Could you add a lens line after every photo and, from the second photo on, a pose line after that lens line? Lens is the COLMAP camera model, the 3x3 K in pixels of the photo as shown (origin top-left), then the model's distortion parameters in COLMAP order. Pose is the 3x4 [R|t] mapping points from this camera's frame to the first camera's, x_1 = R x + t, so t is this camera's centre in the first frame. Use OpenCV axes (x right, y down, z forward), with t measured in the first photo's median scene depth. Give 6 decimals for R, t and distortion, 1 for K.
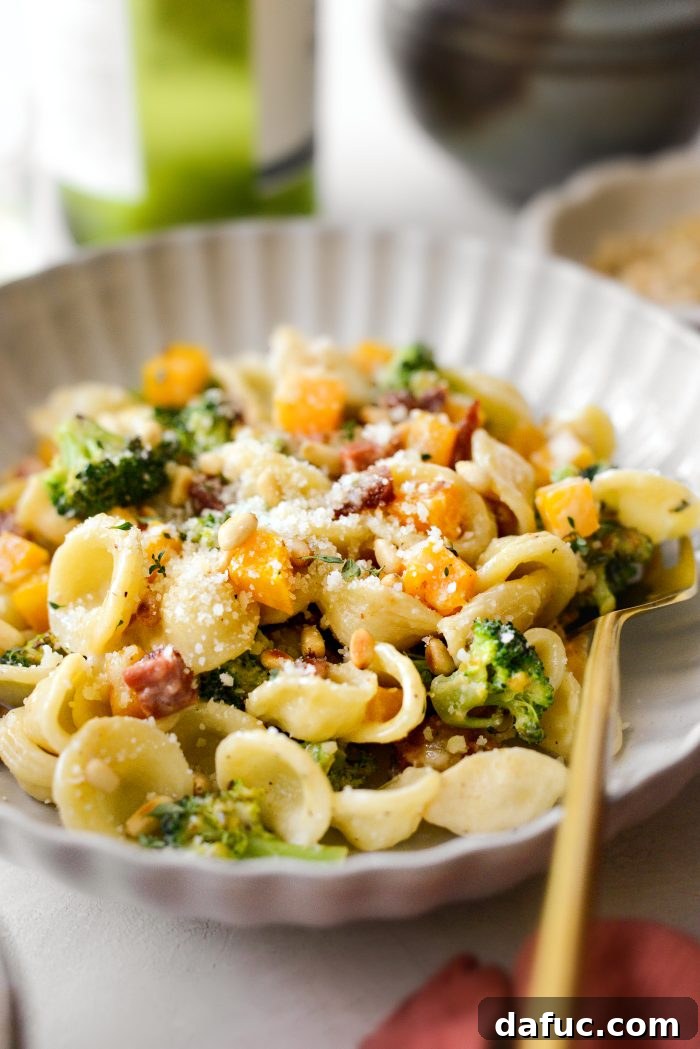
lens RADIAL K [[1699.2, 0, 350.0], [0, 1699.2, 524.5], [0, 0, 1]] dist [-0.115134, -0.001595]
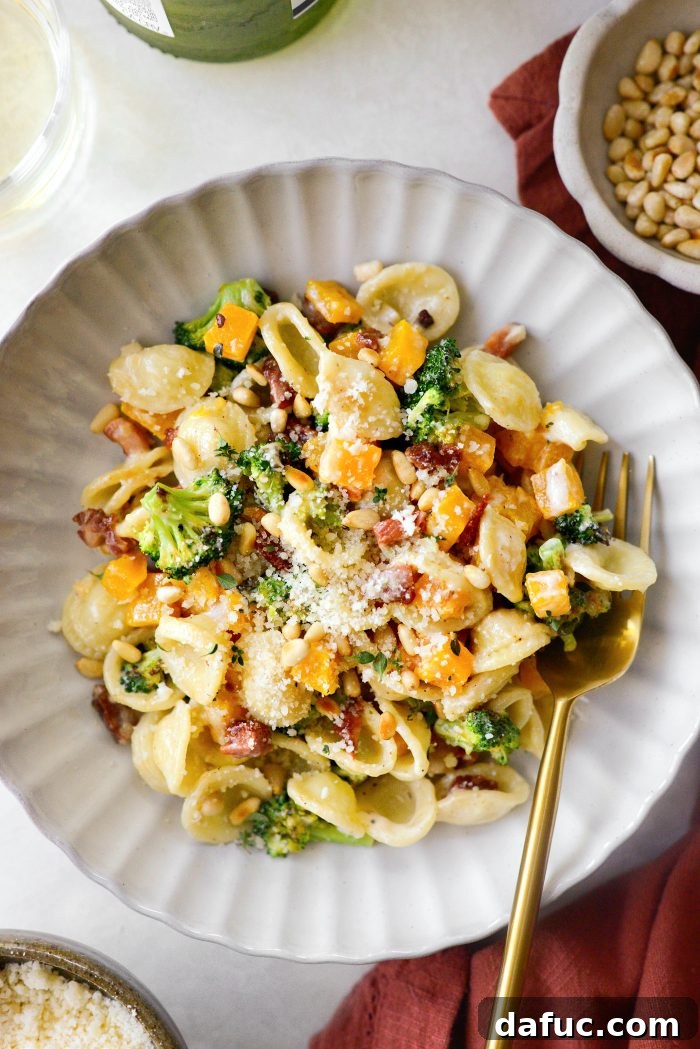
lens RADIAL K [[1699.2, 0, 350.0], [0, 1699.2, 524.5], [0, 0, 1]] dist [-0.115134, -0.001595]
pose [[0.999797, 0.014811, -0.013685, -0.006711], [0.001281, 0.630624, 0.776087, -1.096681], [0.020125, -0.775947, 0.630477, 0.229621]]
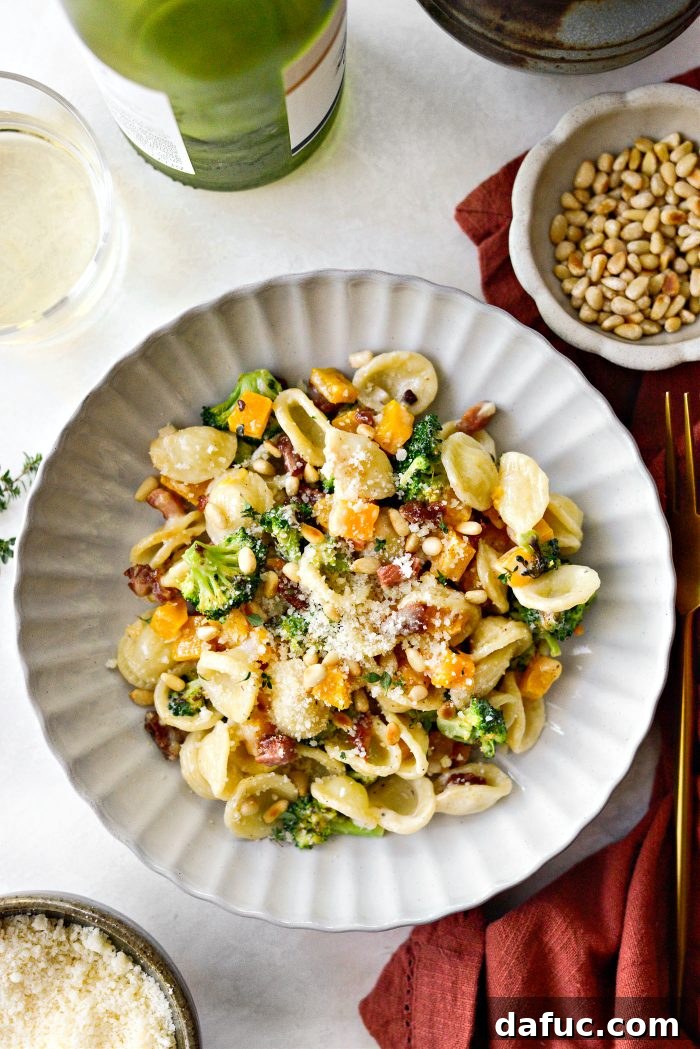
lens RADIAL K [[1712.9, 0, 350.0], [0, 1712.9, 524.5], [0, 0, 1]] dist [-0.199192, -0.063703]
pose [[0.999694, -0.024416, 0.003884, -0.035970], [0.012950, 0.650956, 0.759005, -1.333071], [-0.021061, -0.758723, 0.651073, 0.036530]]
